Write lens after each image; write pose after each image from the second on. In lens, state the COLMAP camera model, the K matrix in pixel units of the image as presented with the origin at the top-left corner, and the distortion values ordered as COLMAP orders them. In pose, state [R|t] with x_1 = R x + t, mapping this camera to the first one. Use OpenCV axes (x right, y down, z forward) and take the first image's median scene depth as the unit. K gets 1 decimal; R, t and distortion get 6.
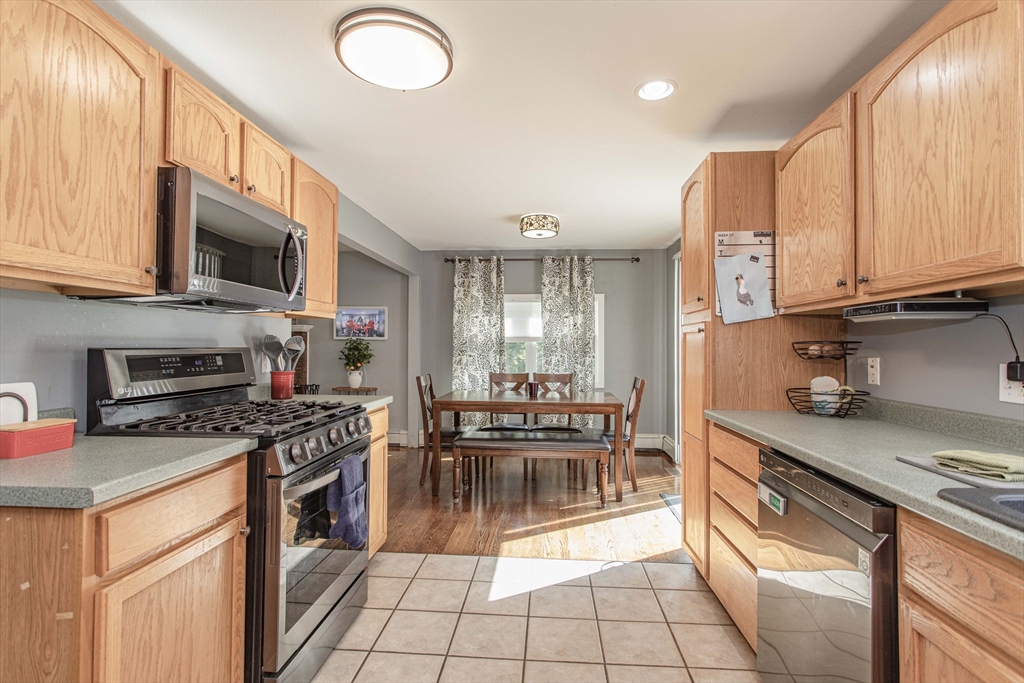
lens RADIAL K [[494.1, 0, 512.0], [0, 494.1, 341.5], [0, 0, 1]] dist [-0.001955, -0.000002]
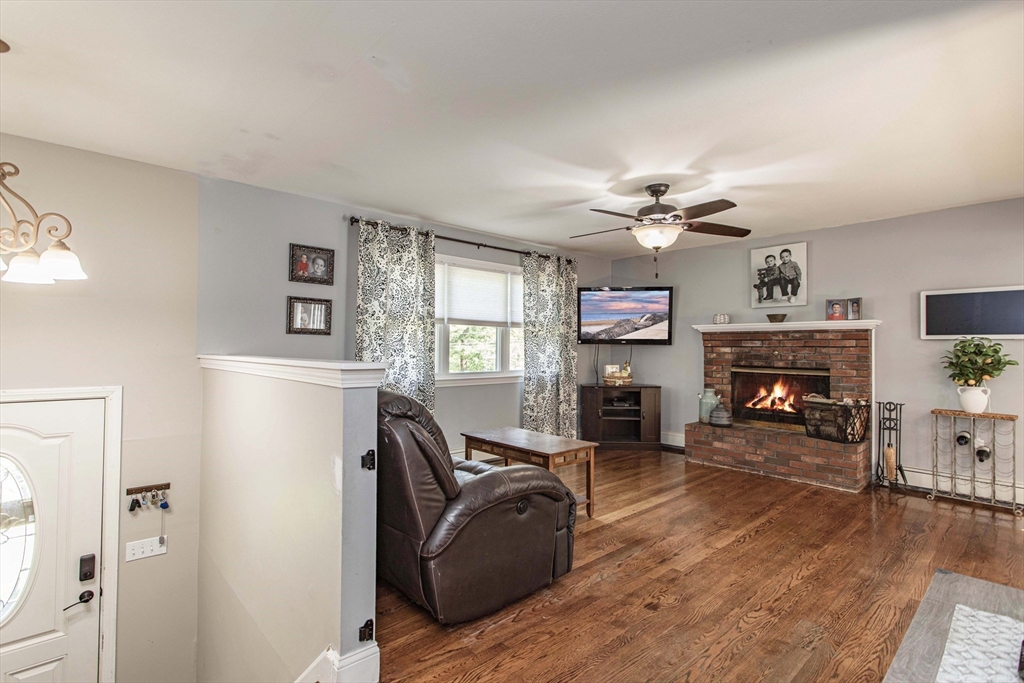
lens RADIAL K [[484.5, 0, 512.0], [0, 484.5, 341.5], [0, 0, 1]] dist [0.001542, 0.001823]
pose [[0.732952, -0.010368, -0.680202, -0.892952], [0.004678, 0.999937, -0.010201, 0.007978], [0.680265, 0.004295, 0.732954, 0.312786]]
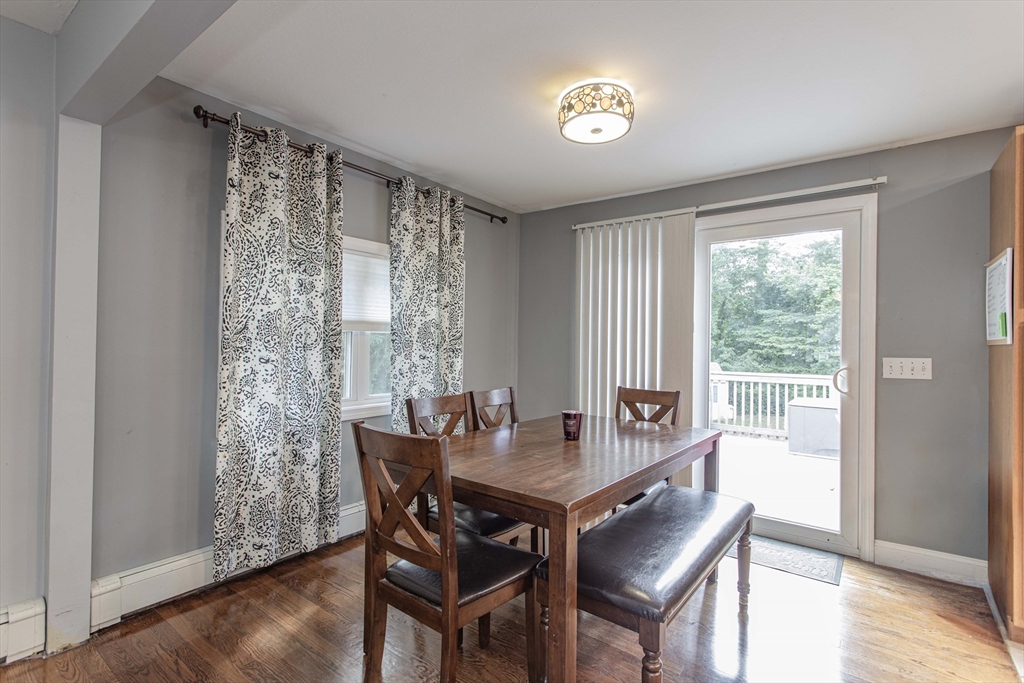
lens RADIAL K [[484.5, 0, 512.0], [0, 484.5, 341.5], [0, 0, 1]] dist [0.001542, 0.001823]
pose [[0.534082, 0.006579, 0.845407, -0.870640], [-0.022146, 0.999735, 0.006211, 0.014726], [-0.845143, -0.022040, 0.534086, 1.610860]]
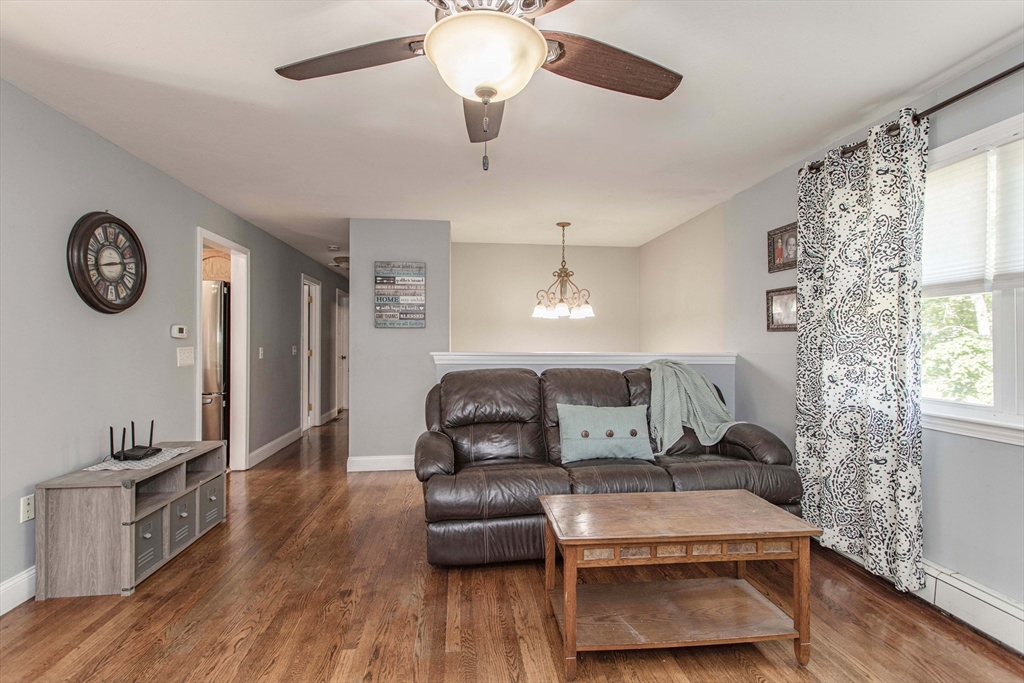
lens RADIAL K [[492.4, 0, 512.0], [0, 492.4, 341.5], [0, 0, 1]] dist [0.014867, 0.000198]
pose [[-0.981669, -0.008406, -0.190407, -1.534651], [-0.005401, 0.999853, -0.016296, 0.021469], [0.190516, -0.014969, -0.981570, 2.440155]]
